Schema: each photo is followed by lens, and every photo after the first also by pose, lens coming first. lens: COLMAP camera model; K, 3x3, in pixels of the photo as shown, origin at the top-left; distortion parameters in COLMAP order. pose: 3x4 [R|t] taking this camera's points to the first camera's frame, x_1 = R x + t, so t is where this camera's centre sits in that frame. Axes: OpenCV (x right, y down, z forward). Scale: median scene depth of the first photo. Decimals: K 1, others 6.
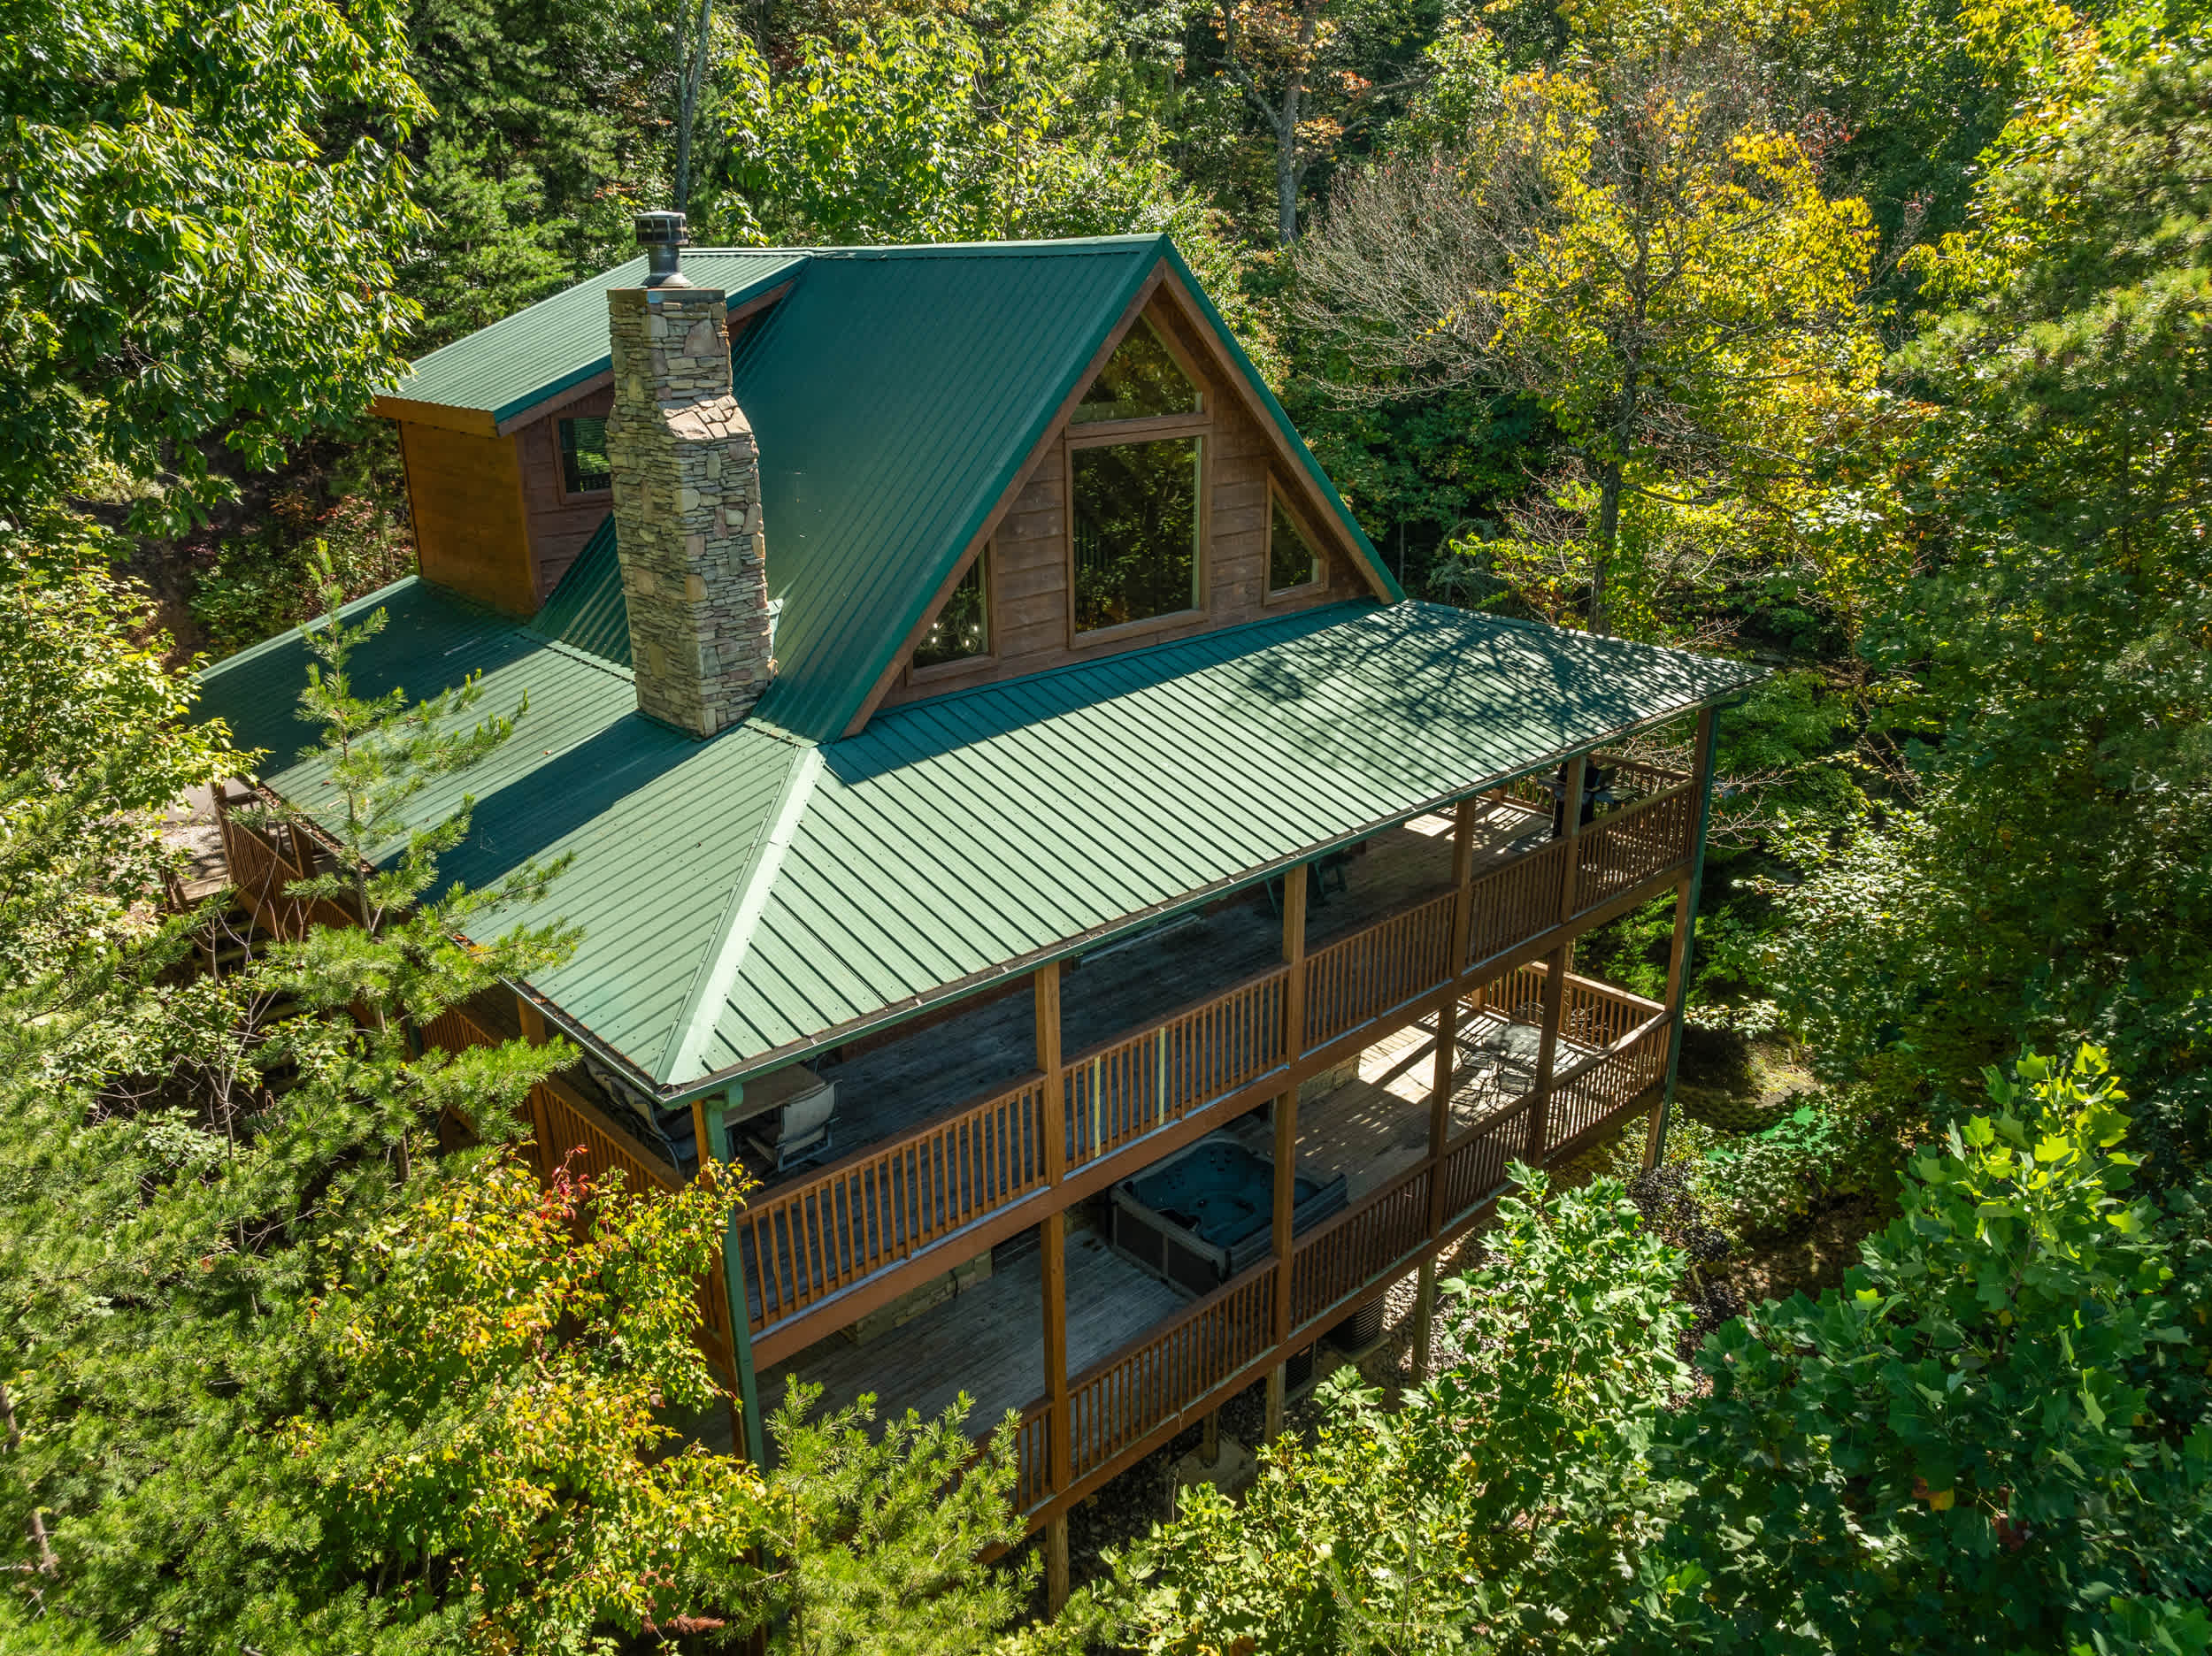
lens RADIAL K [[1553.5, 0, 1106.0], [0, 1553.5, 828.0], [0, 0, 1]] dist [-0.022331, -0.039791]
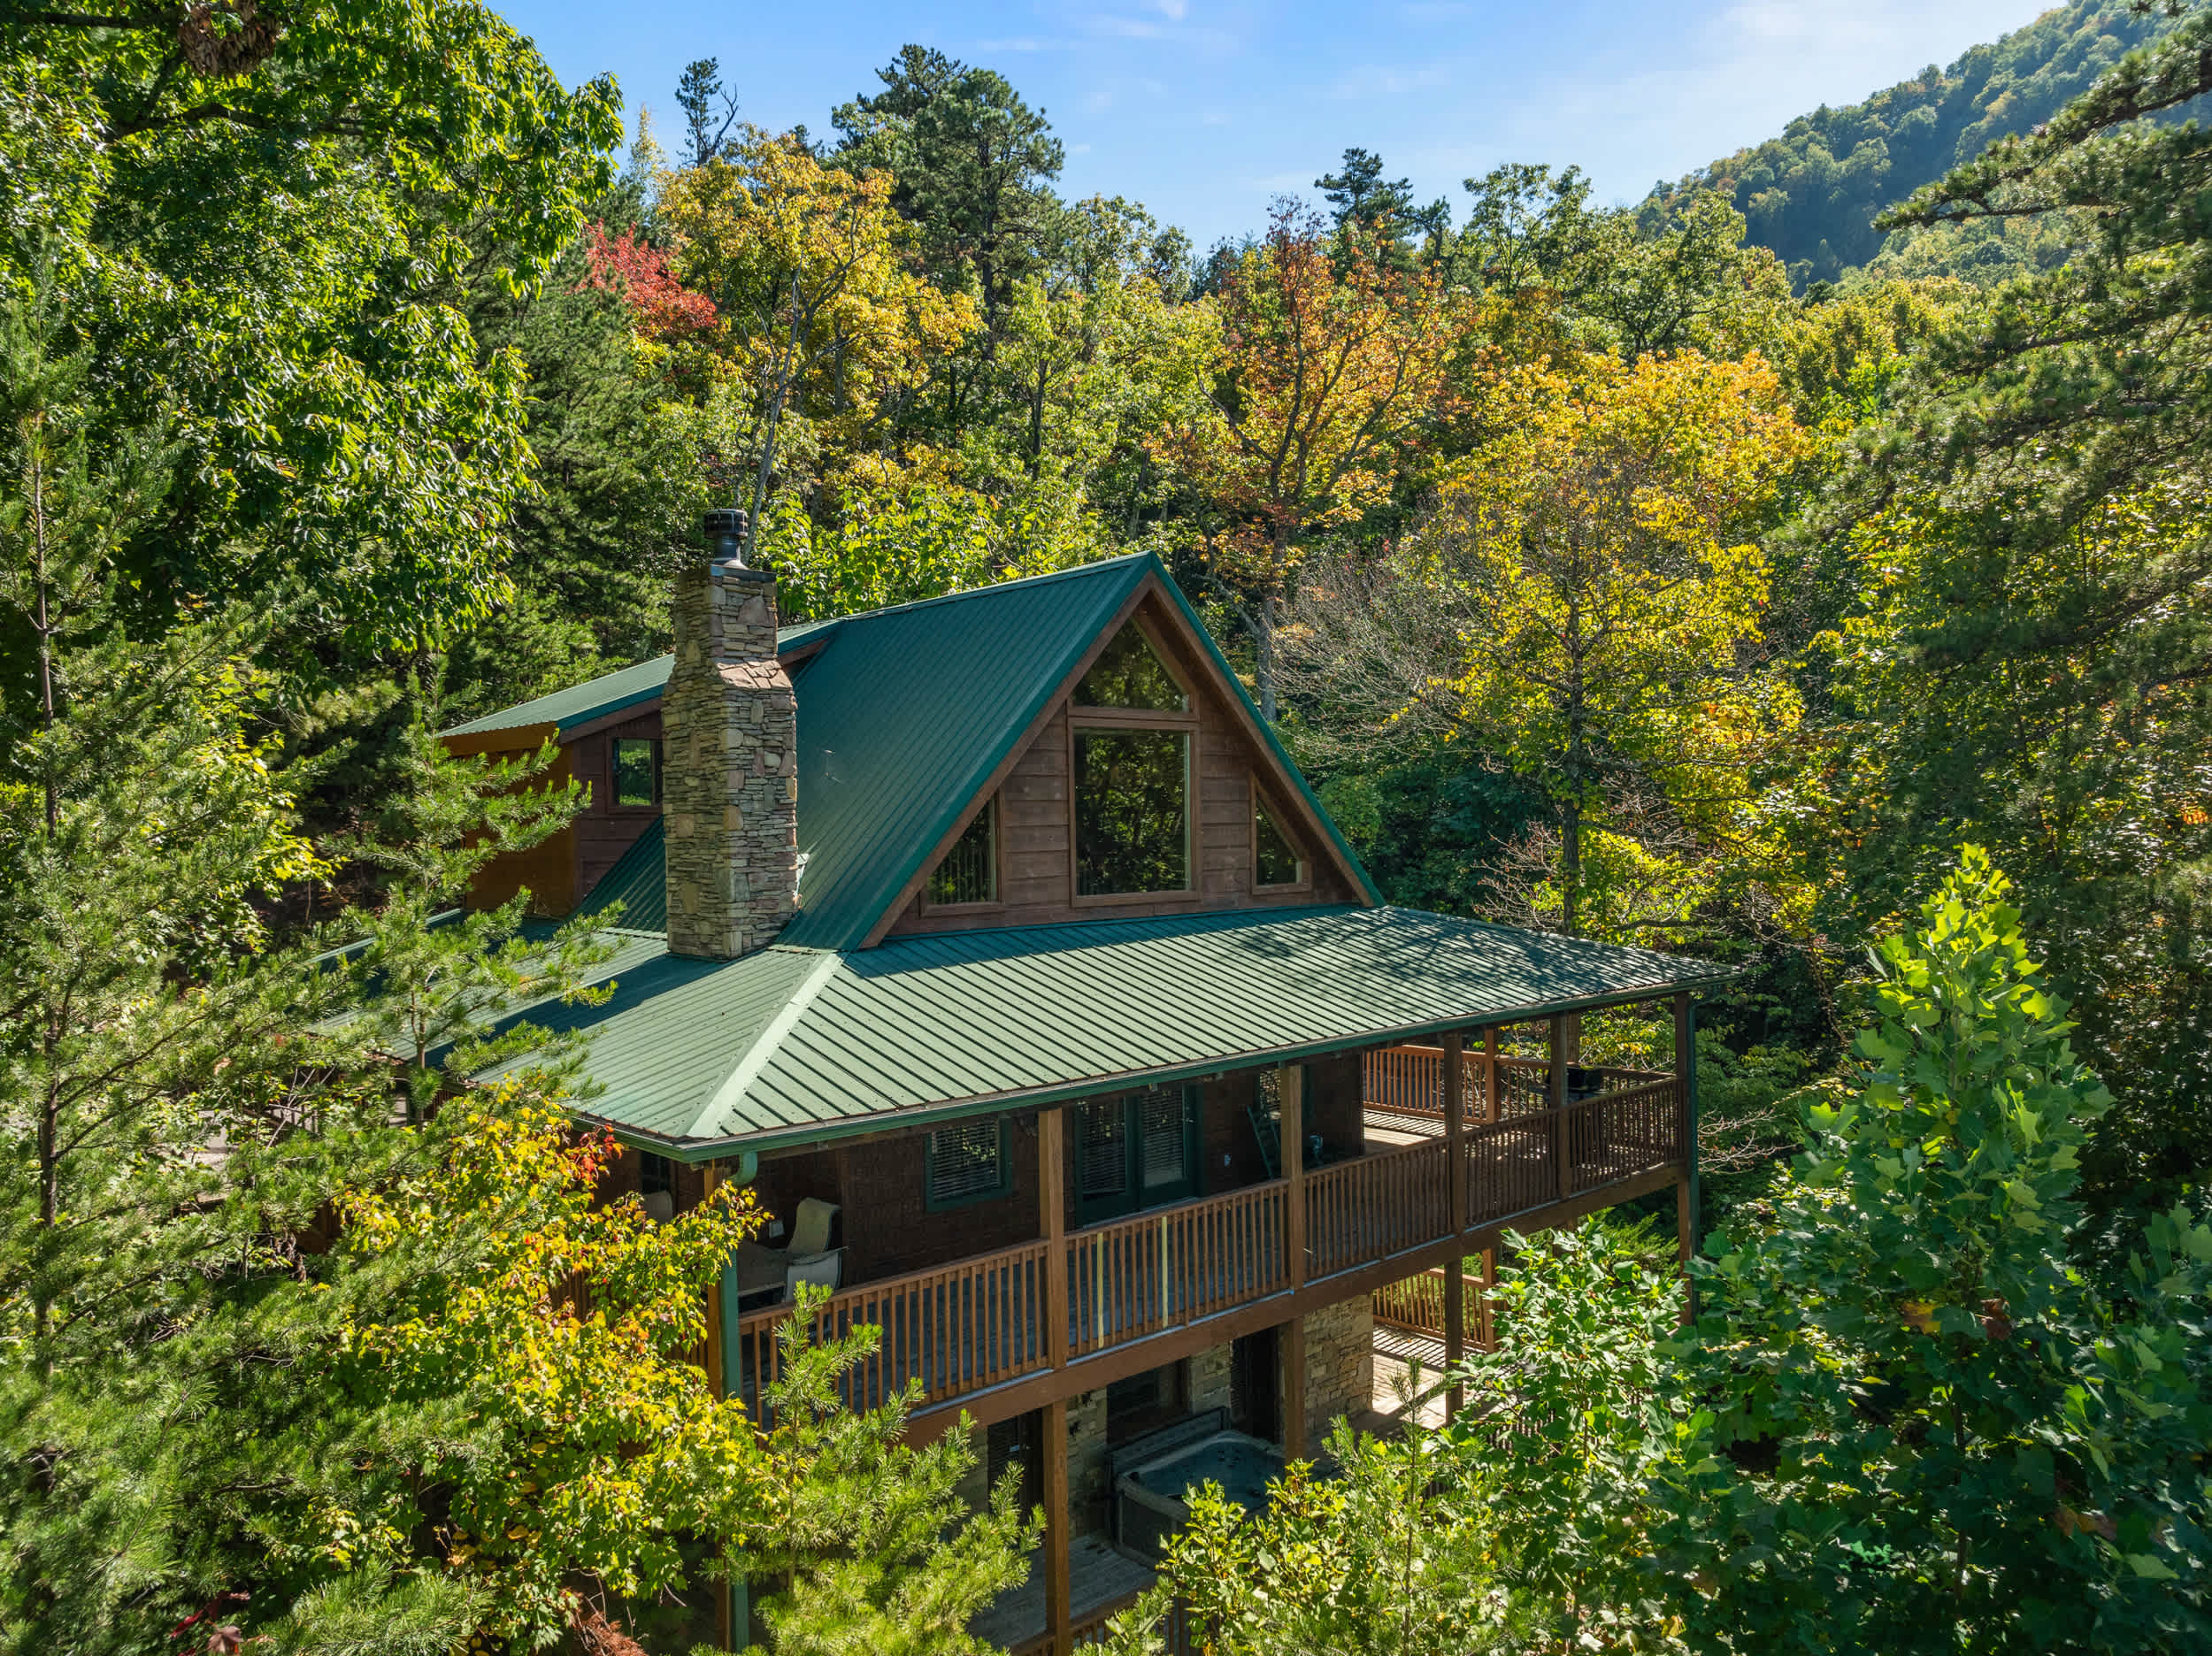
lens RADIAL K [[1545.3, 0, 1106.0], [0, 1545.3, 828.0], [0, 0, 1]] dist [-0.004594, -0.152236]
pose [[0.999971, -0.007537, 0.001286, -0.001091], [0.007530, 0.941754, -0.336217, 0.210122], [0.001323, 0.336217, 0.941784, -0.028407]]
